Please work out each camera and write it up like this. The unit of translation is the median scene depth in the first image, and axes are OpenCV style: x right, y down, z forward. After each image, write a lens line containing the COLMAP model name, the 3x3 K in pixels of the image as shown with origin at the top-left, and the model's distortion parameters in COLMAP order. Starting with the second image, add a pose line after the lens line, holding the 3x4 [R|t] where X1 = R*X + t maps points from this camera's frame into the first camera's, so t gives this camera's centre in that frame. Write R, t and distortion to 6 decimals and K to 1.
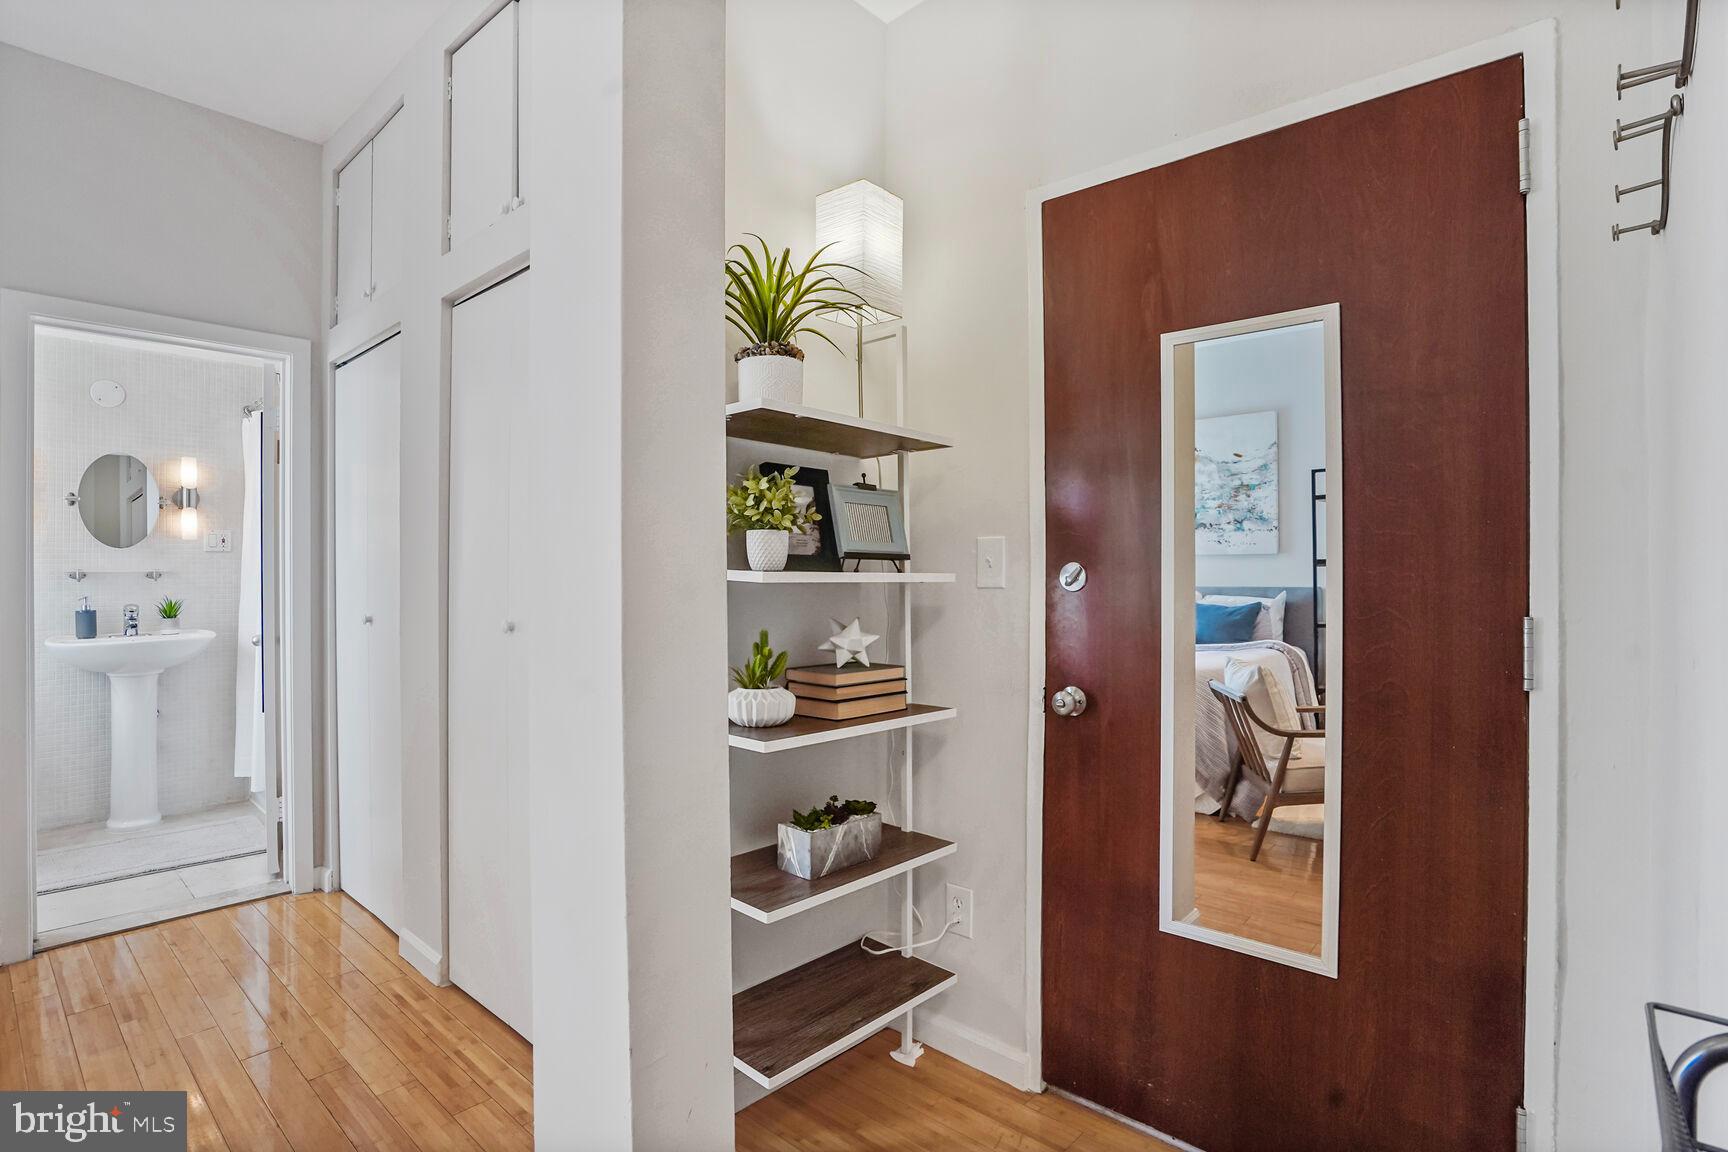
lens RADIAL K [[846.8, 0, 872.2], [0, 846.8, 575.1], [0, 0, 1]] dist [-0.038531, 0.001225]
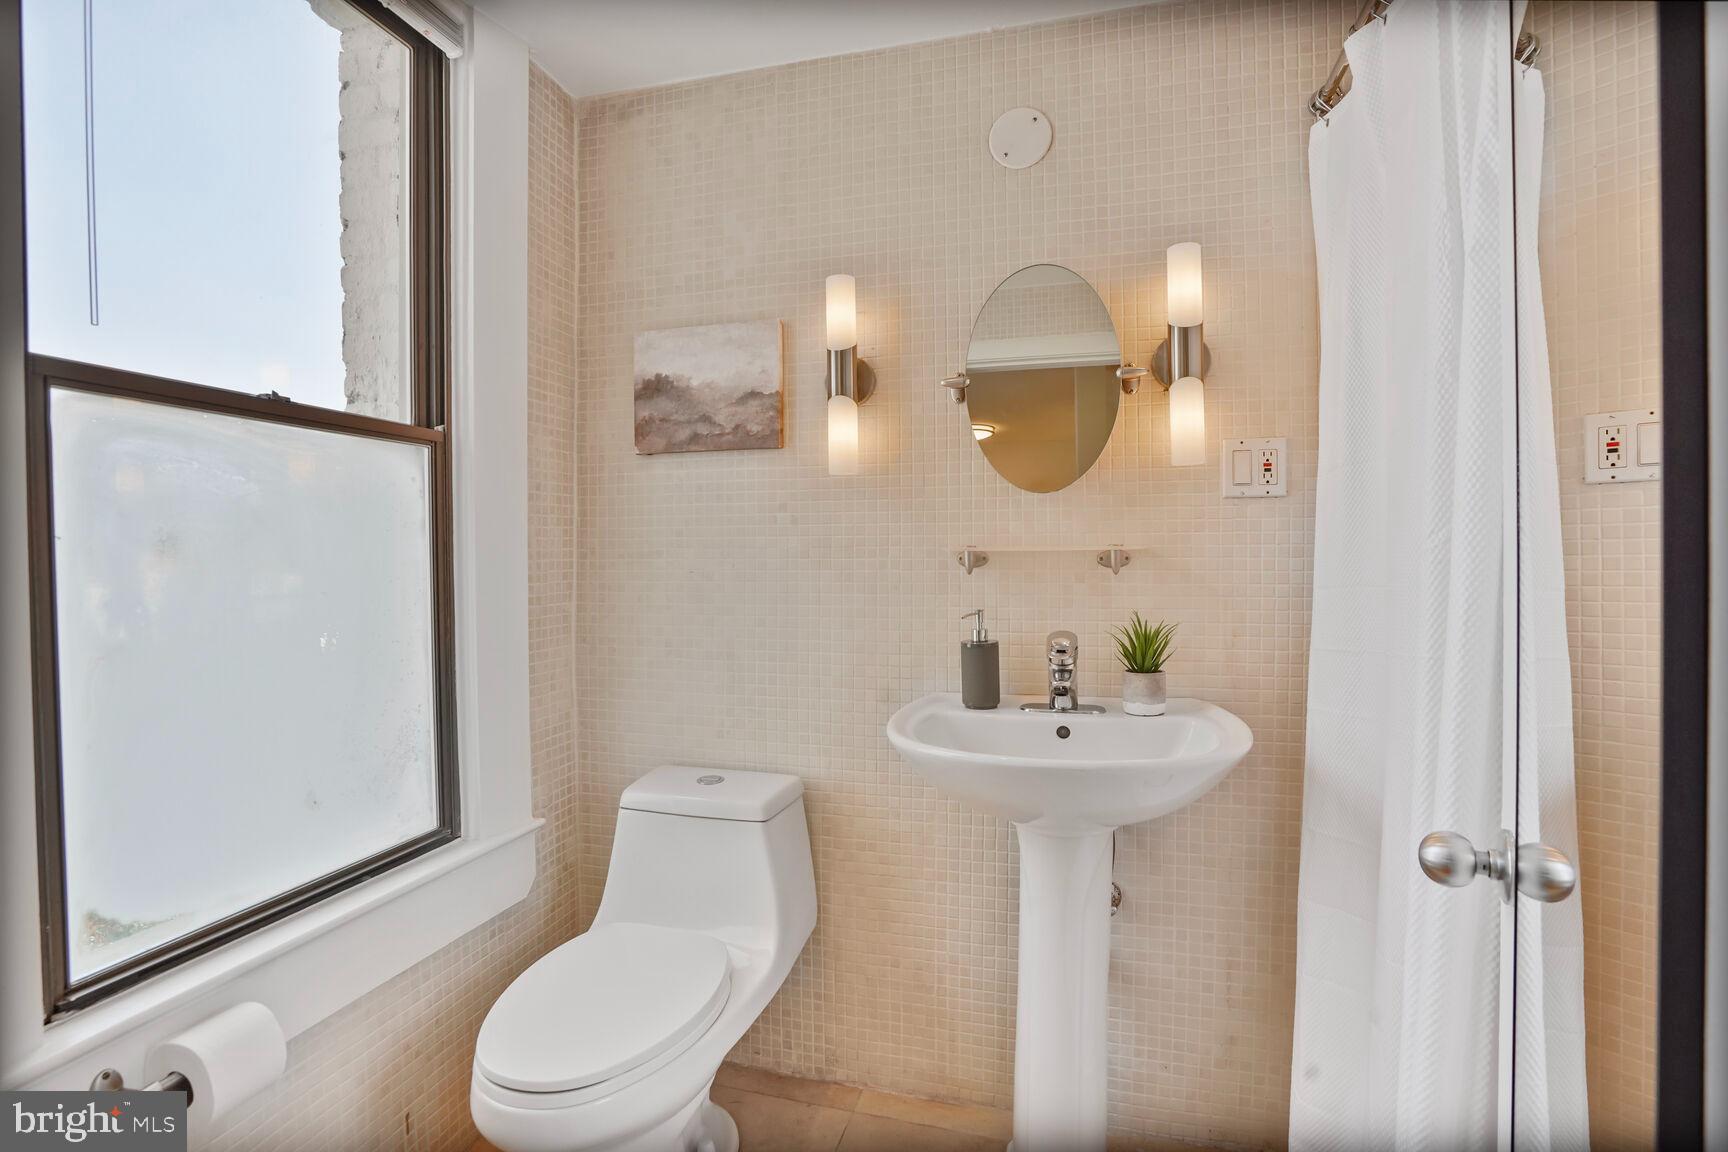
lens RADIAL K [[846.8, 0, 868.7], [0, 846.8, 564.8], [0, 0, 1]] dist [-0.038531, 0.001225]
pose [[0.470749, 0.013135, -0.882170, -0.570311], [0.010979, 0.999725, 0.020744, -0.007137], [0.882199, -0.019450, 0.470475, 0.706108]]
